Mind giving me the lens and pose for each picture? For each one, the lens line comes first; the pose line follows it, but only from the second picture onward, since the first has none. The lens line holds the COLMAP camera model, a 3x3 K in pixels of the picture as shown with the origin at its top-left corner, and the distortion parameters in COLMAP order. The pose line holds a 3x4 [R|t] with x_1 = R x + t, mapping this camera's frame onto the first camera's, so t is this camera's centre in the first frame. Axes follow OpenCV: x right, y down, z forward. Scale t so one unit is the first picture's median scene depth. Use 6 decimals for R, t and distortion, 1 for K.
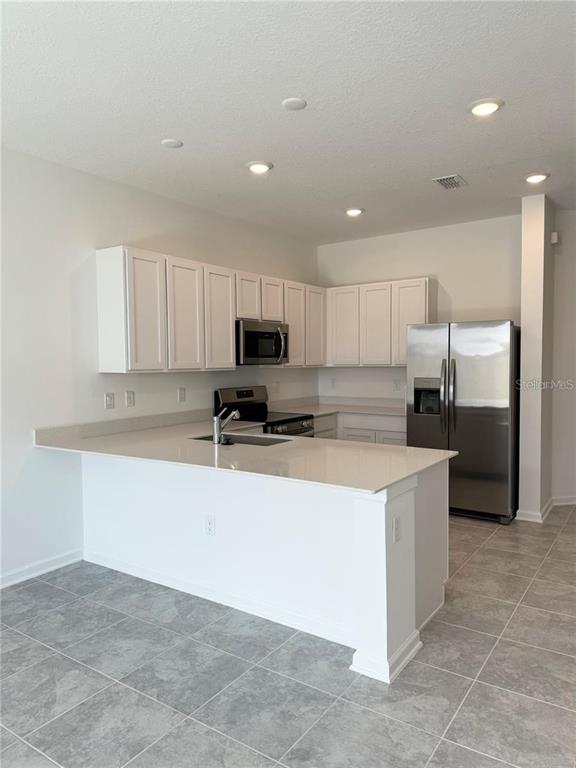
lens RADIAL K [[535.1, 0, 287.7], [0, 535.1, 388.0], [0, 0, 1]] dist [0.103741, -0.100840]
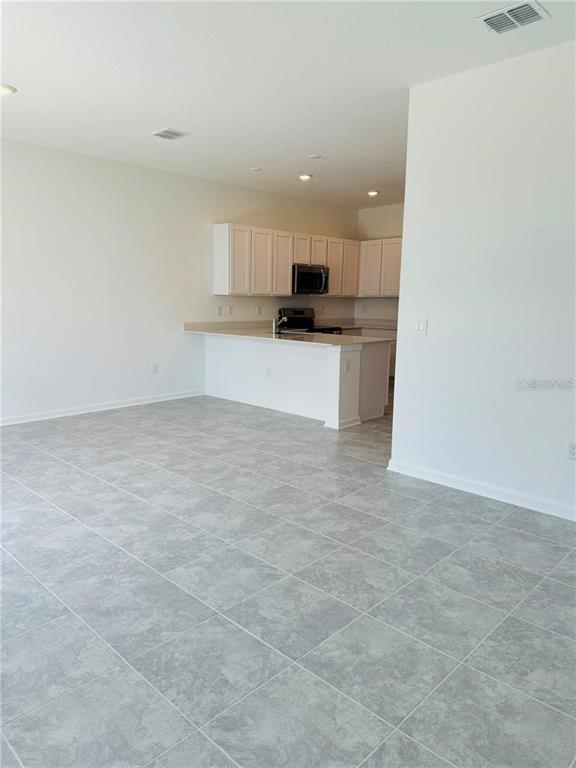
lens RADIAL K [[535.1, 0, 287.7], [0, 535.1, 388.0], [0, 0, 1]] dist [0.103741, -0.100840]
pose [[0.985953, 0.051818, -0.158780, 0.200518], [-0.033210, 0.992496, 0.117683, 0.063026], [0.163687, -0.110757, 0.980275, -0.773361]]
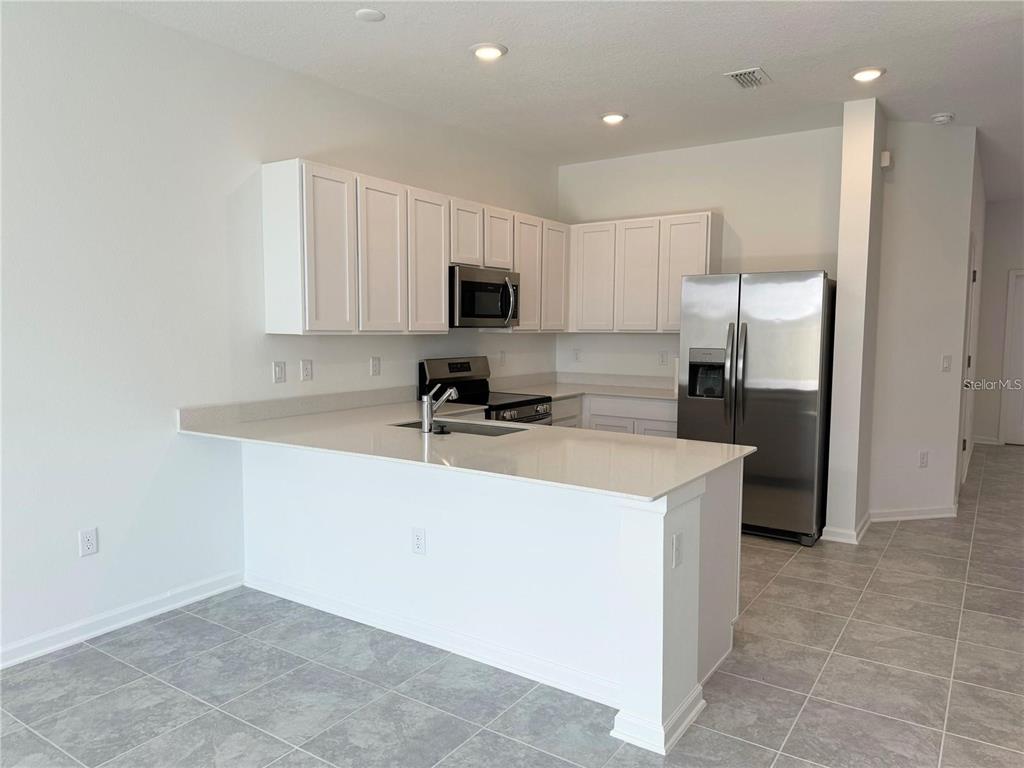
lens RADIAL K [[713.4, 0, 509.6], [0, 713.4, 387.7], [0, 0, 1]] dist [0.103741, -0.100840]
pose [[0.999855, 0.014895, 0.008306, -0.024844], [-0.015173, 0.999289, 0.034504, 0.006128], [-0.007786, -0.034625, 0.999370, 0.017997]]
